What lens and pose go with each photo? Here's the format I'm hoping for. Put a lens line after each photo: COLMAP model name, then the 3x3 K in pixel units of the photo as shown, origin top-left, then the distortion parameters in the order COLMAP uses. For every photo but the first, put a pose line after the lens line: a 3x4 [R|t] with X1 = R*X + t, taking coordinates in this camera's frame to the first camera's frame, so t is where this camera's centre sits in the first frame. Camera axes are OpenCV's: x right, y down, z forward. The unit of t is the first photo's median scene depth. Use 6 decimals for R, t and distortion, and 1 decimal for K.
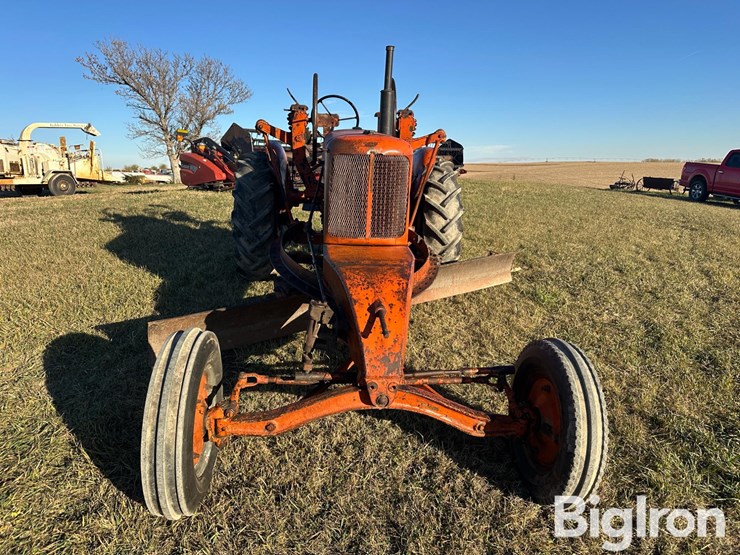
lens RADIAL K [[525.5, 0, 377.6], [0, 525.5, 272.9], [0, 0, 1]] dist [0.044000, -0.069135]
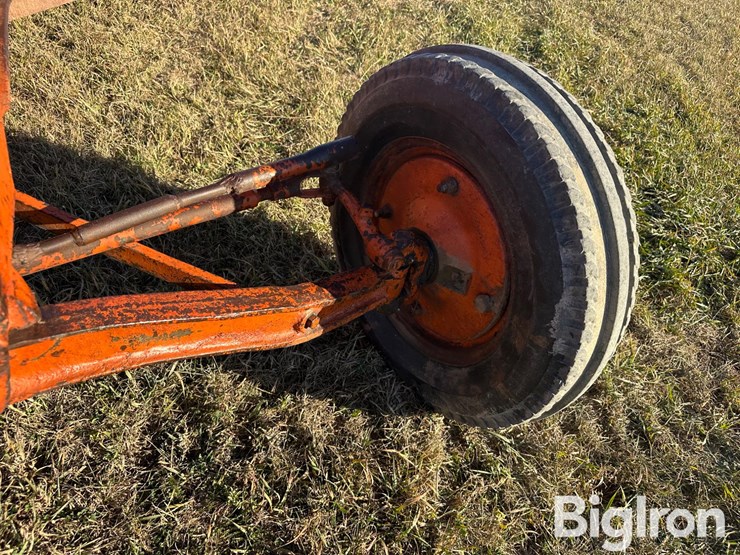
lens RADIAL K [[531.0, 0, 370.4], [0, 531.0, 266.5], [0, 0, 1]] dist [0.040080, -0.047413]
pose [[0.872890, -0.290347, 0.392125, 0.047637], [0.060178, 0.861599, 0.504009, 0.033022], [-0.484193, -0.416347, 0.769553, 0.357261]]
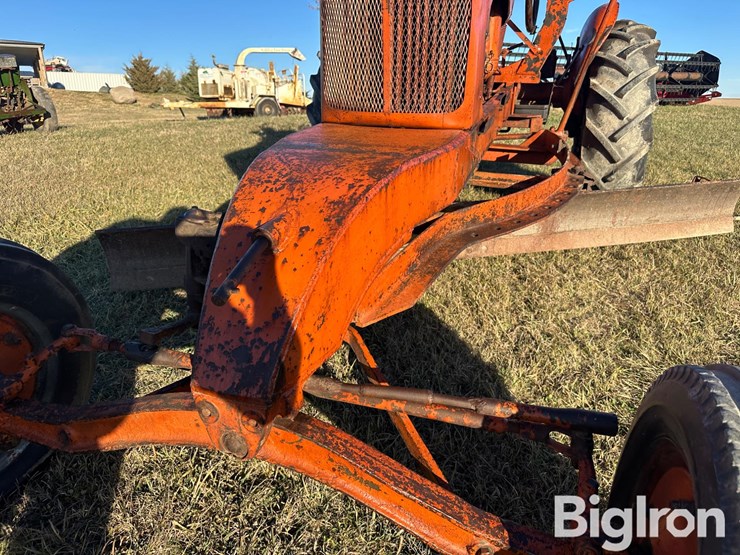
lens RADIAL K [[525.5, 0, 377.6], [0, 525.5, 272.9], [0, 0, 1]] dist [0.044000, -0.069135]
pose [[0.916706, 0.121344, -0.380691, 0.125744], [-0.078993, 0.989004, 0.125027, 0.019228], [0.391676, -0.084541, 0.916211, 0.317786]]
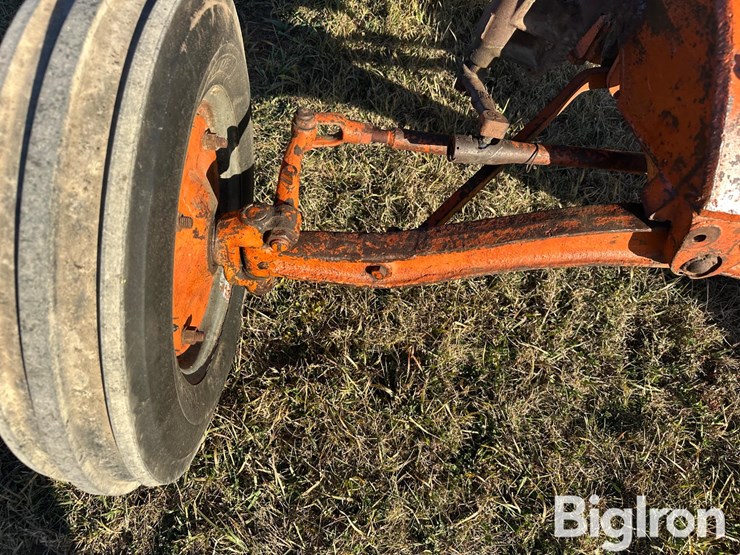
lens RADIAL K [[521.4, 0, 370.0], [0, 521.4, 277.5], [0, 0, 1]] dist [0.058888, -0.084793]
pose [[0.990550, 0.136941, -0.007615, -0.100346], [-0.102380, 0.775217, 0.623344, 0.026151], [0.091265, -0.616673, 0.781911, 0.336006]]
